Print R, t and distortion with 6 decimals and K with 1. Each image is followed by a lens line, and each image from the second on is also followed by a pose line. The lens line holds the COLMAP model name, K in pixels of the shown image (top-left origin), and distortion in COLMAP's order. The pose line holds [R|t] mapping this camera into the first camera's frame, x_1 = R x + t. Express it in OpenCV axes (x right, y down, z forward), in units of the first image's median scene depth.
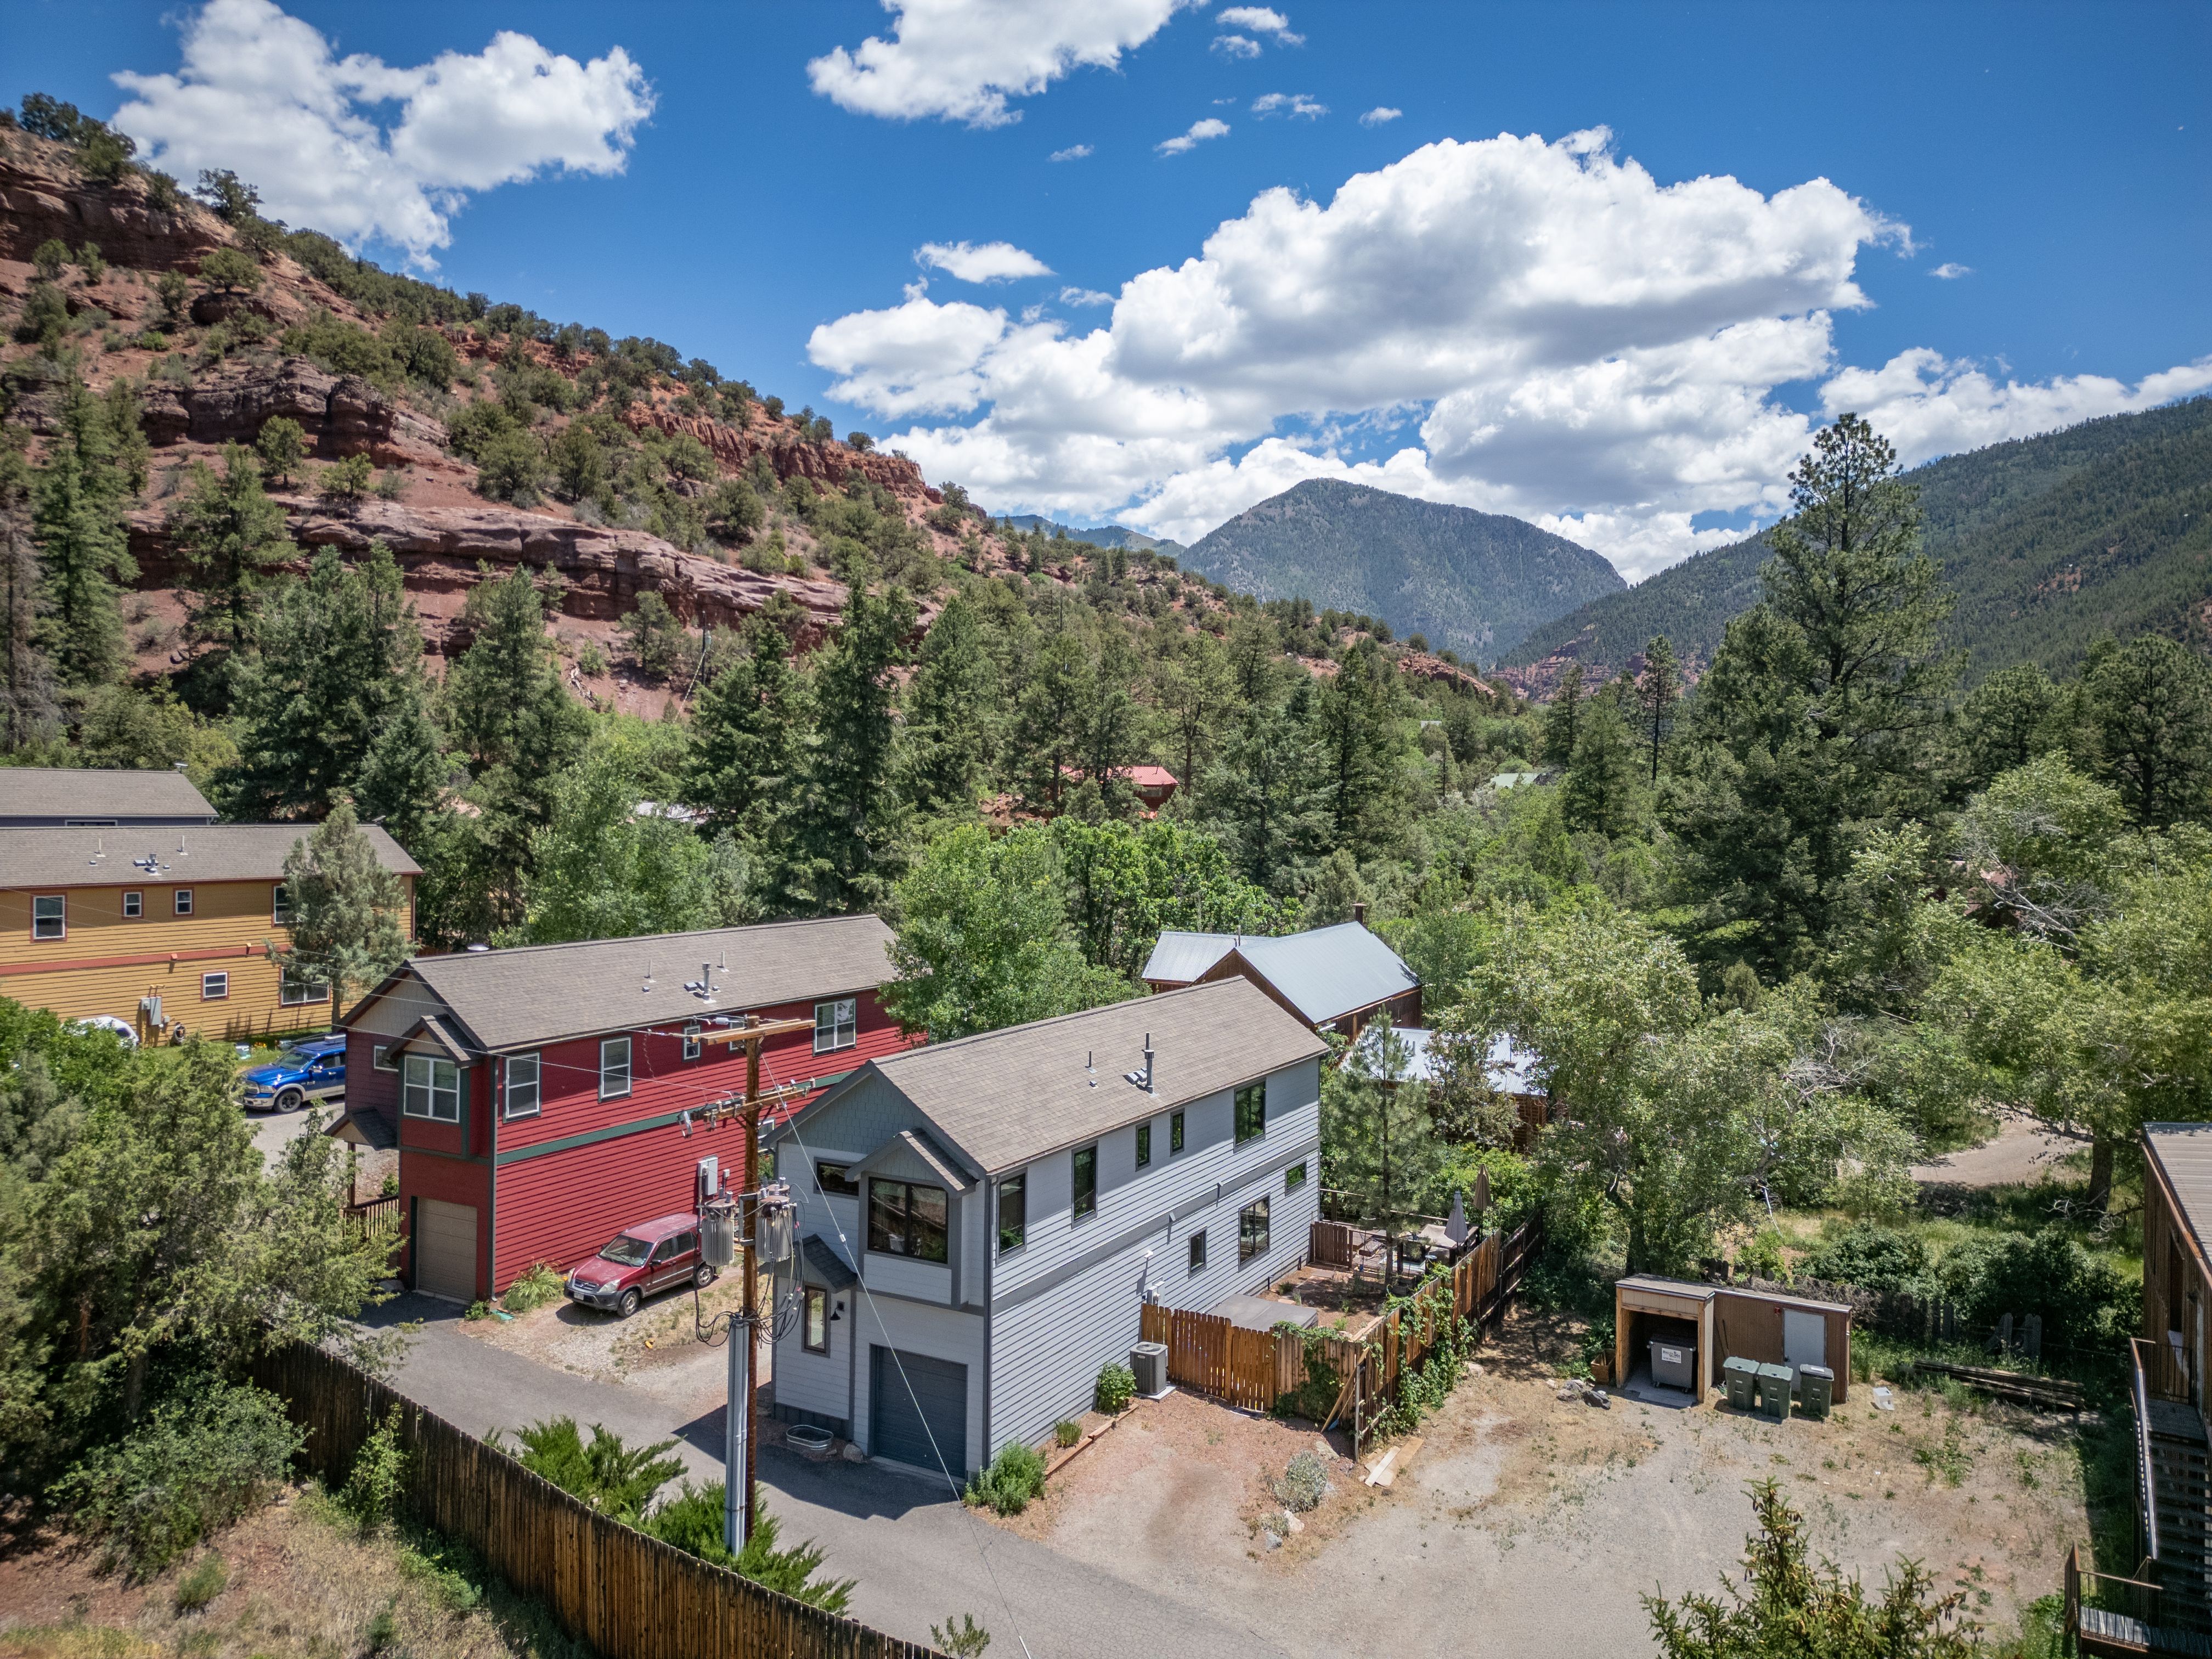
lens RADIAL K [[1532.0, 0, 1100.7], [0, 1532.0, 821.6], [0, 0, 1]] dist [0.046525, -0.034828]
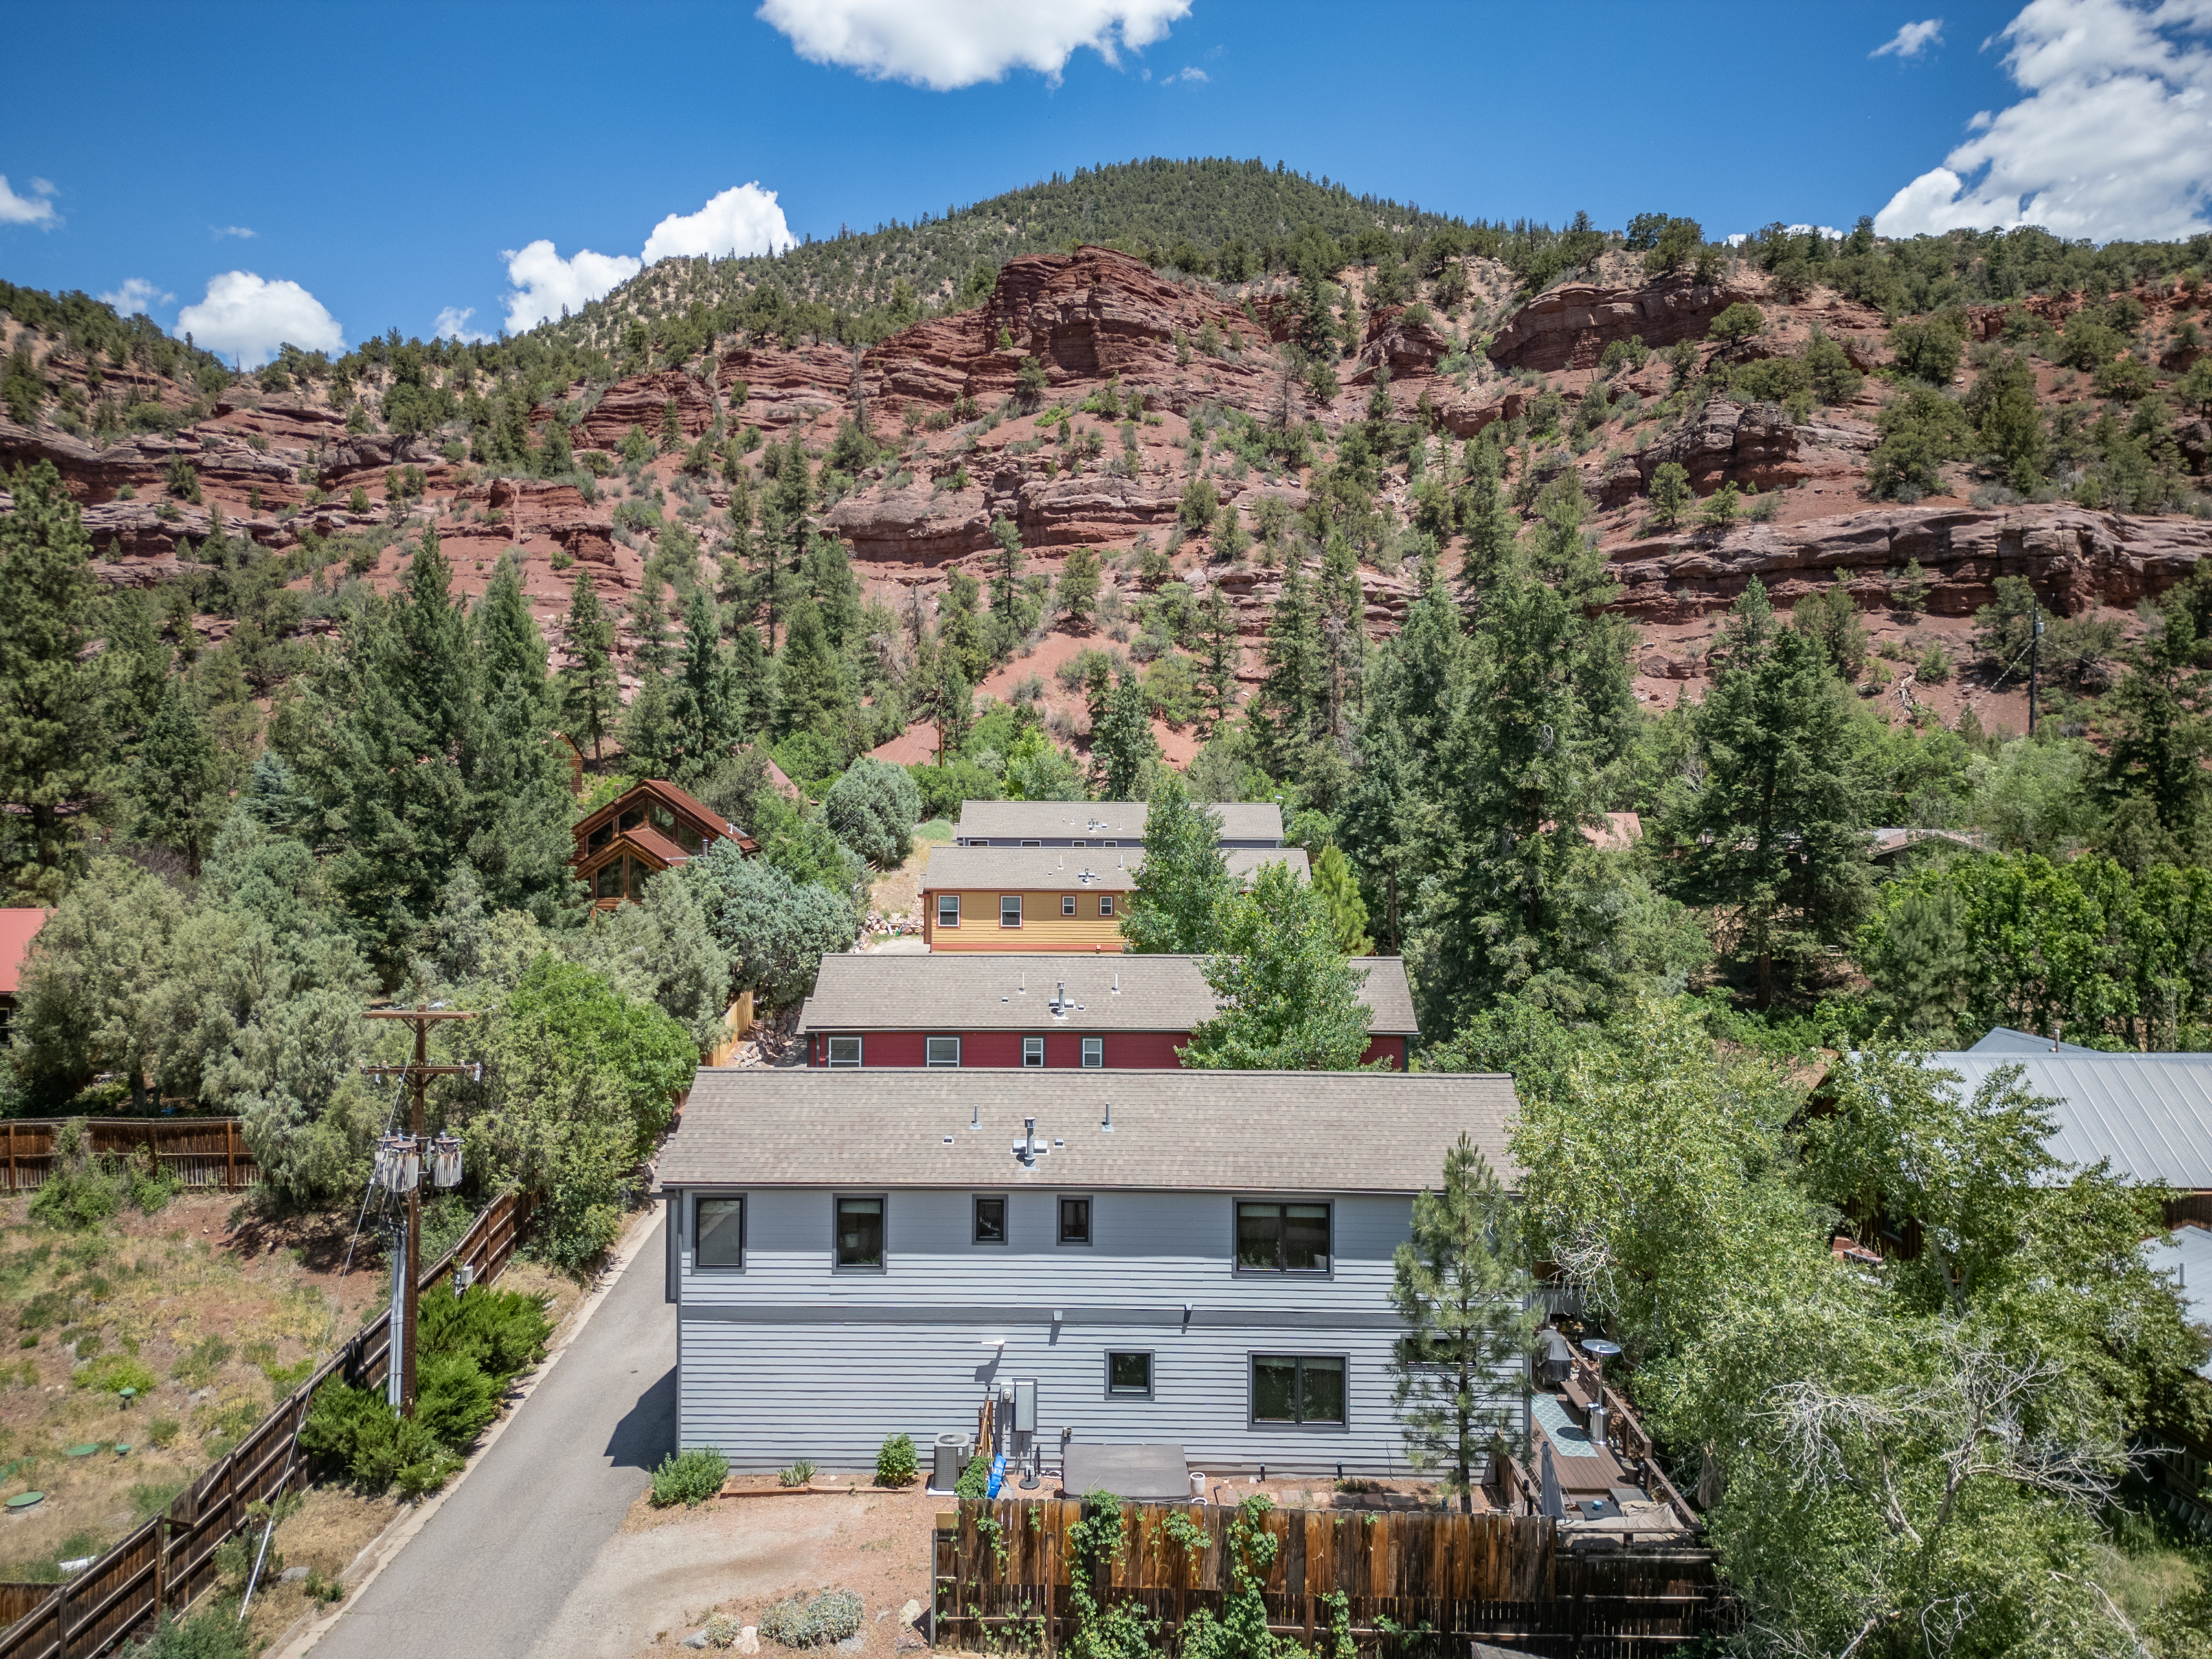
lens RADIAL K [[1532.0, 0, 1100.7], [0, 1532.0, 821.6], [0, 0, 1]] dist [0.046525, -0.034828]
pose [[0.474497, -0.001986, -0.880255, 0.795128], [-0.009250, 0.999931, -0.007242, -0.015385], [0.880209, 0.011578, 0.474445, 0.583937]]
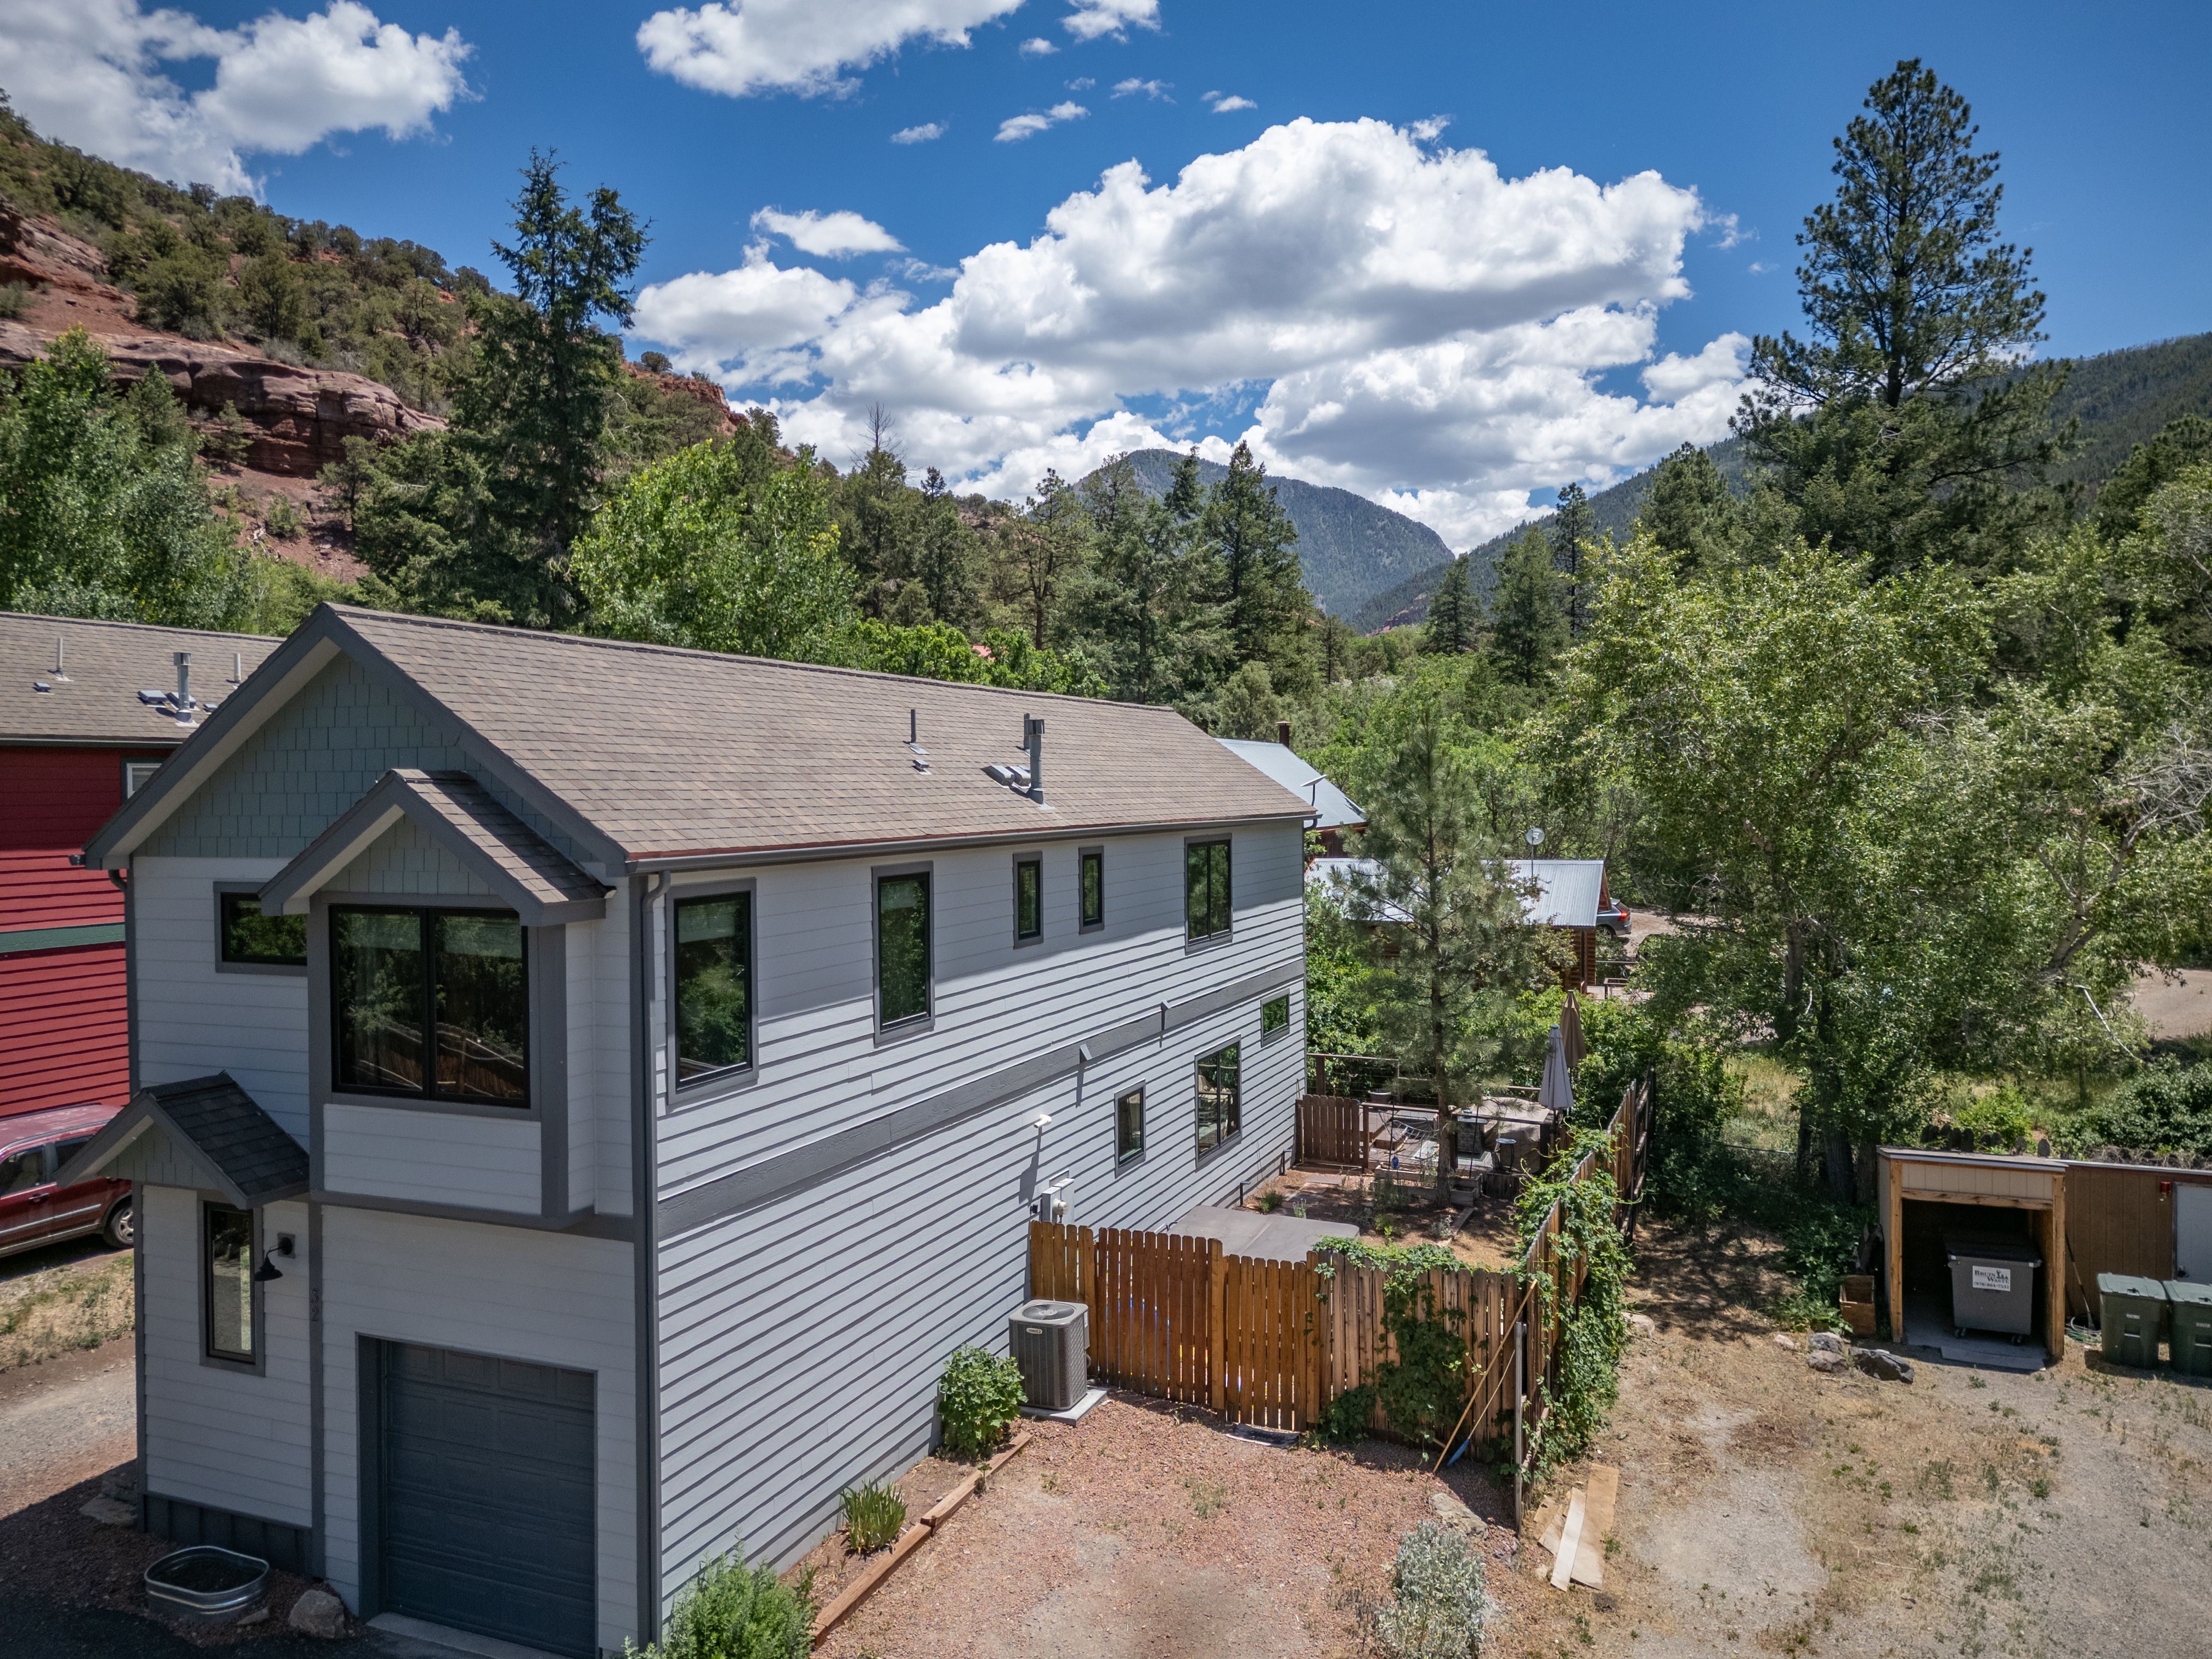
lens RADIAL K [[1573.3, 0, 1106.0], [0, 1573.3, 829.5], [0, 0, 1]] dist [0.062401, -0.058881]
pose [[0.993901, -0.021141, 0.108233, -0.000659], [0.019097, 0.999620, 0.019892, 0.168116], [-0.108612, -0.017704, 0.993927, 0.472056]]
